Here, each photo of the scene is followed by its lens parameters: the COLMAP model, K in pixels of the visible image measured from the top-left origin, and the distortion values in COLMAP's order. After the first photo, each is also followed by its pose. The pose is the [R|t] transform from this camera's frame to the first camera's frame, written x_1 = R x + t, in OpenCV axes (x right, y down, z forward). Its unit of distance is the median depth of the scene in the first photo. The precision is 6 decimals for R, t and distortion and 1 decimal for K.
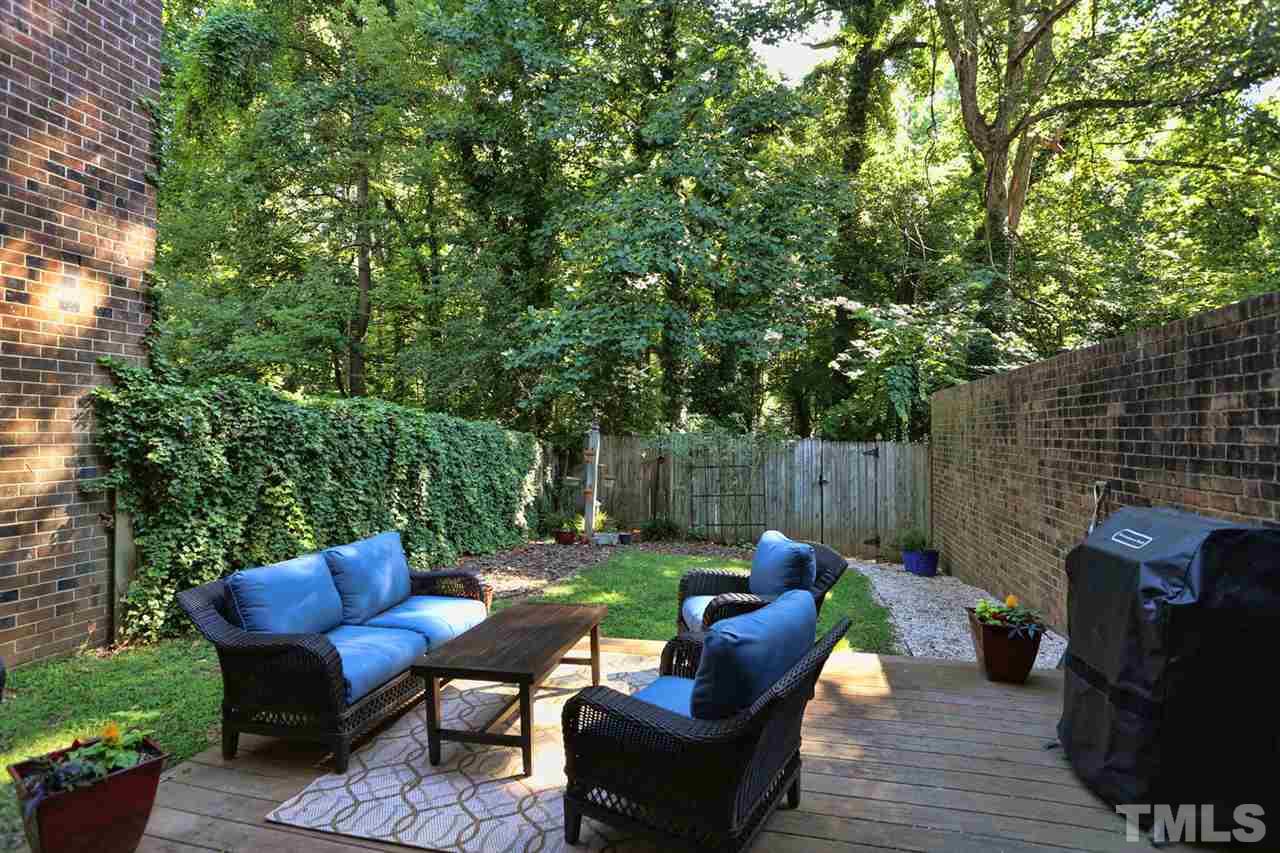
lens RADIAL K [[652.2, 0, 639.2], [0, 652.2, 417.3], [0, 0, 1]] dist [-0.070546, 0.039918]
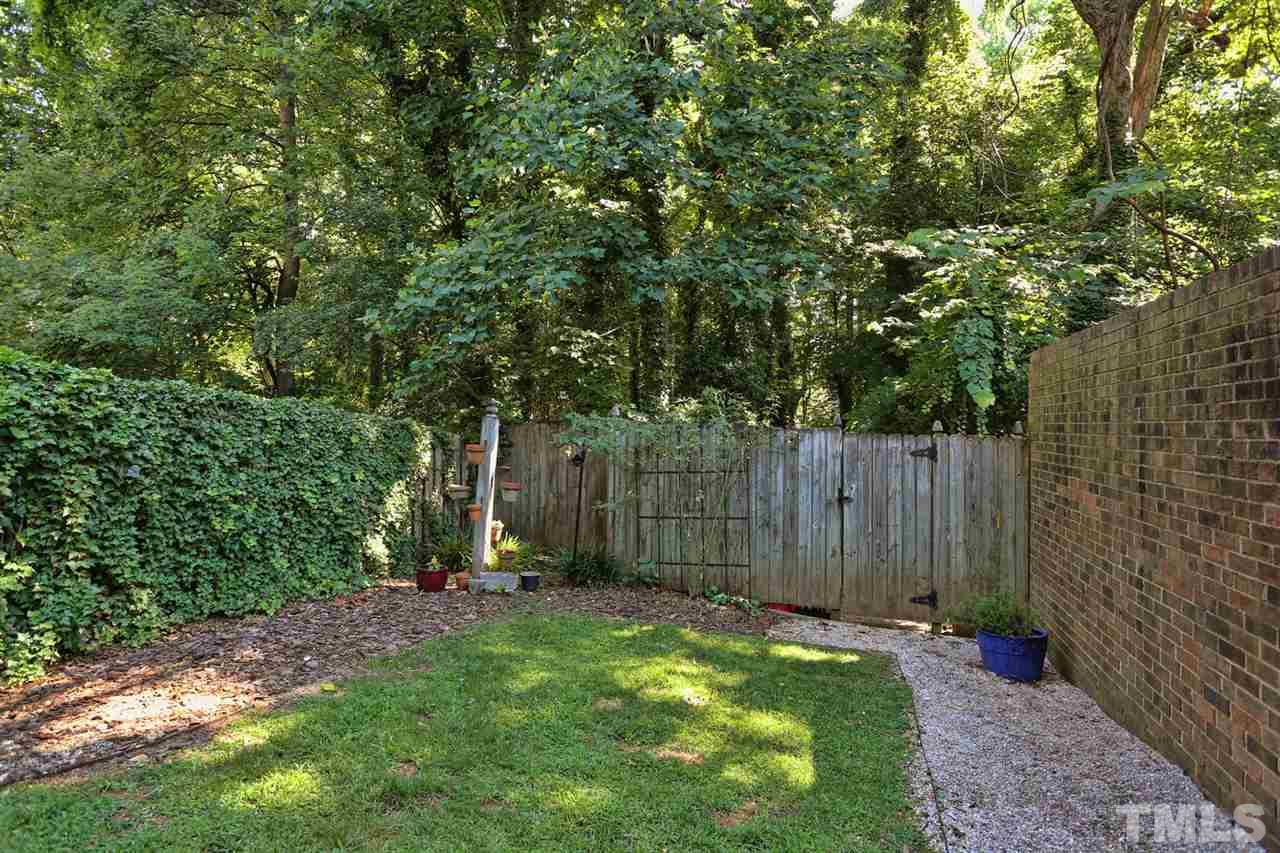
lens RADIAL K [[652.2, 0, 639.2], [0, 652.2, 417.3], [0, 0, 1]] dist [-0.070546, 0.039918]
pose [[0.996044, 0.003600, -0.088783, 0.142153], [-0.003016, 0.999973, 0.006714, 0.017900], [0.088805, -0.006420, 0.996028, 0.365993]]
